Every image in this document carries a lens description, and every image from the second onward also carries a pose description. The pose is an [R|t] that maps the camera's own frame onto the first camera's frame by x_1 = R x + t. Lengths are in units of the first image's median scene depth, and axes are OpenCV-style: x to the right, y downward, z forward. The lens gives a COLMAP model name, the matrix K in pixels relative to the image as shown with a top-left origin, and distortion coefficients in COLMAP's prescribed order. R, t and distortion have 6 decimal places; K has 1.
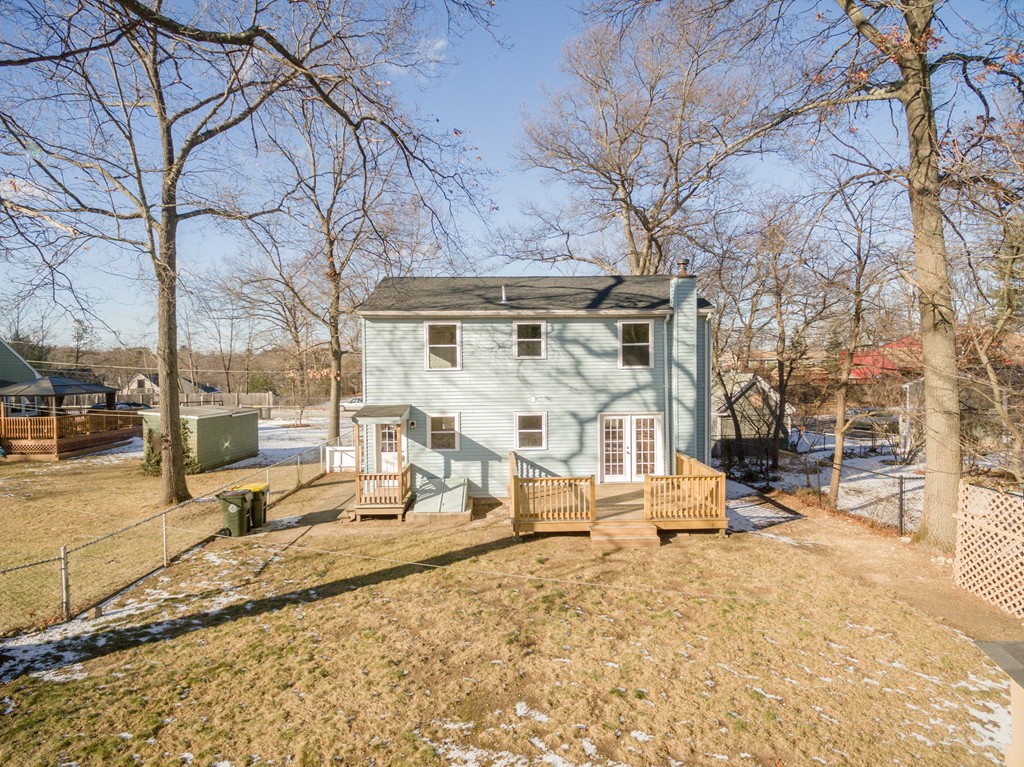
lens RADIAL K [[565.7, 0, 510.1], [0, 565.7, 365.2], [0, 0, 1]] dist [0.007146, 0.002983]
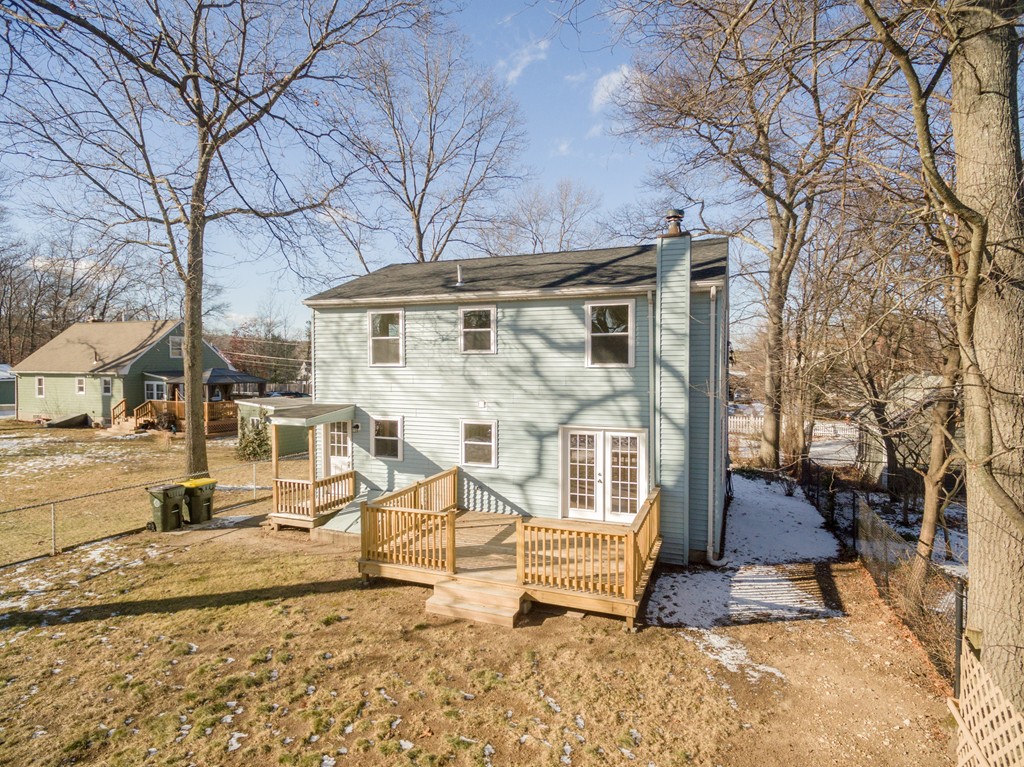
lens RADIAL K [[565.7, 0, 510.1], [0, 565.7, 365.2], [0, 0, 1]] dist [0.007146, 0.002983]
pose [[0.919292, 0.011217, -0.393415, 0.394014], [-0.009204, 0.999933, 0.007002, -0.000660], [0.393467, -0.002816, 0.919334, 0.280104]]
